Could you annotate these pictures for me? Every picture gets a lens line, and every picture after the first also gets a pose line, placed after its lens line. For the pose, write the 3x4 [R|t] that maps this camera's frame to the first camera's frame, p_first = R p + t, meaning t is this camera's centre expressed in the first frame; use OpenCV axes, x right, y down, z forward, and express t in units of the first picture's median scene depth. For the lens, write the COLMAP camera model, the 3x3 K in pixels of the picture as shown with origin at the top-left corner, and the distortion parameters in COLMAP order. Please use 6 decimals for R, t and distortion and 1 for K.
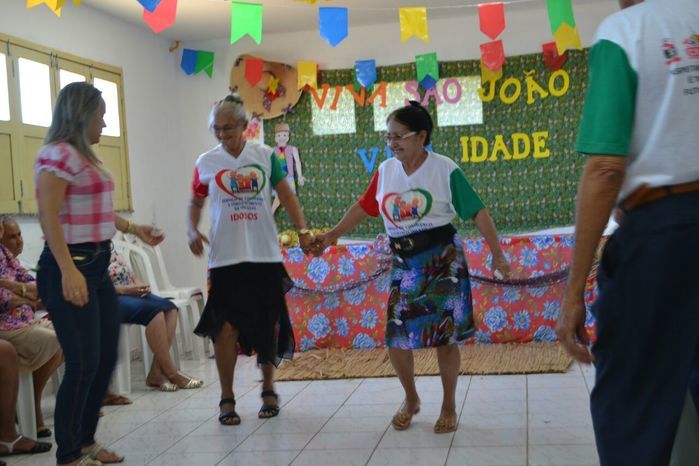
lens RADIAL K [[1029.1, 0, 349.5], [0, 1029.1, 233.0], [0, 0, 1]] dist [-0.000795, 0.024924]
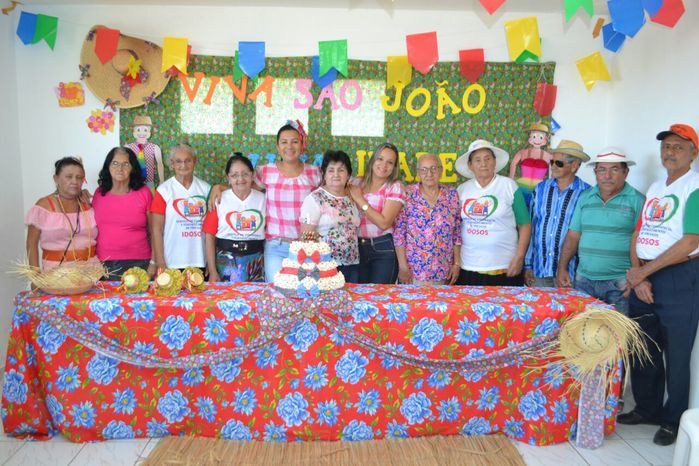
lens RADIAL K [[636.4, 0, 352.2], [0, 636.4, 247.0], [0, 0, 1]] dist [-0.092719, 0.008196]
pose [[0.972995, 0.049314, 0.225496, -0.010936], [-0.069642, 0.994105, 0.083099, -0.057144], [-0.220069, -0.096559, 0.970694, 0.481318]]
